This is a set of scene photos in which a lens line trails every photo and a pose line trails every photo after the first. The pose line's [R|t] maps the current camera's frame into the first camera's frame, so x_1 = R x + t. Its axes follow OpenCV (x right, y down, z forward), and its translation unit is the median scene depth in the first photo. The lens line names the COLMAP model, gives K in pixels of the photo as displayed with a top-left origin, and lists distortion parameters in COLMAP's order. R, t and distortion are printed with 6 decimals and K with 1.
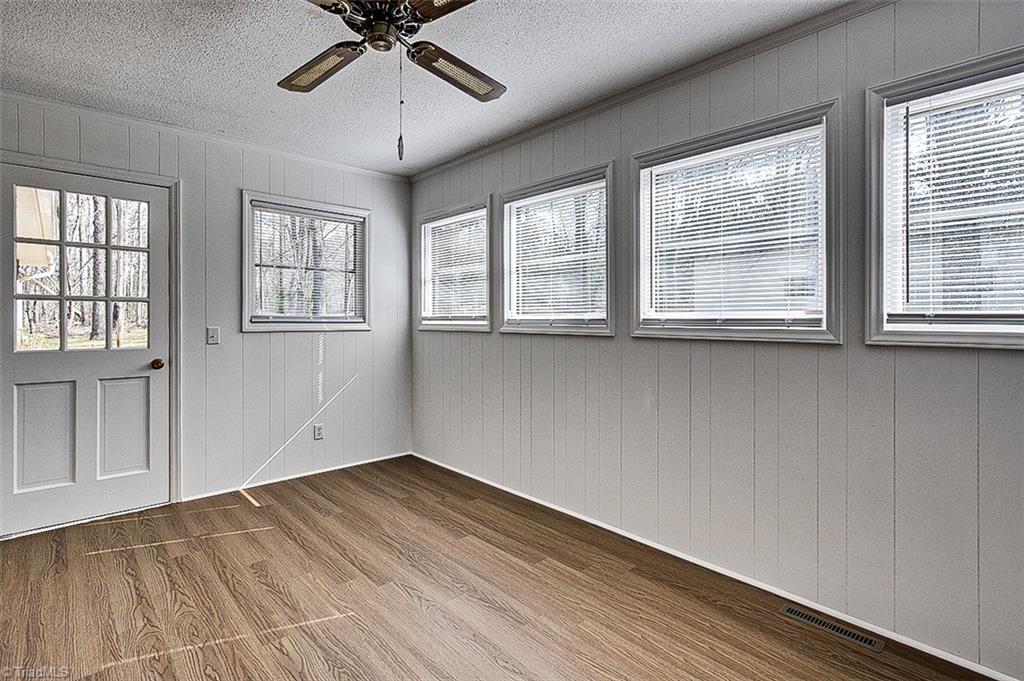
lens RADIAL K [[488.8, 0, 510.8], [0, 488.8, 319.0], [0, 0, 1]] dist [-0.000676, -0.000499]
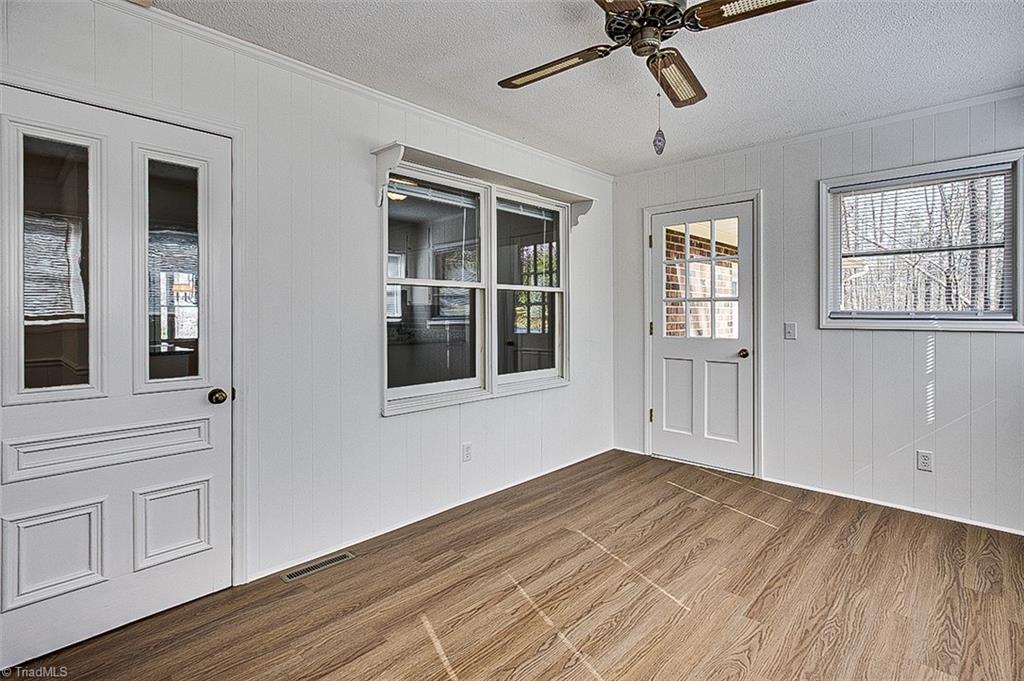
lens RADIAL K [[496.9, 0, 511.3], [0, 496.9, 312.5], [0, 0, 1]] dist [-0.000753, -0.000036]
pose [[0.067146, -0.002935, -0.997739, 0.466467], [0.001851, 0.999994, -0.002817, -0.003941], [0.997741, -0.001658, 0.067151, 0.395721]]
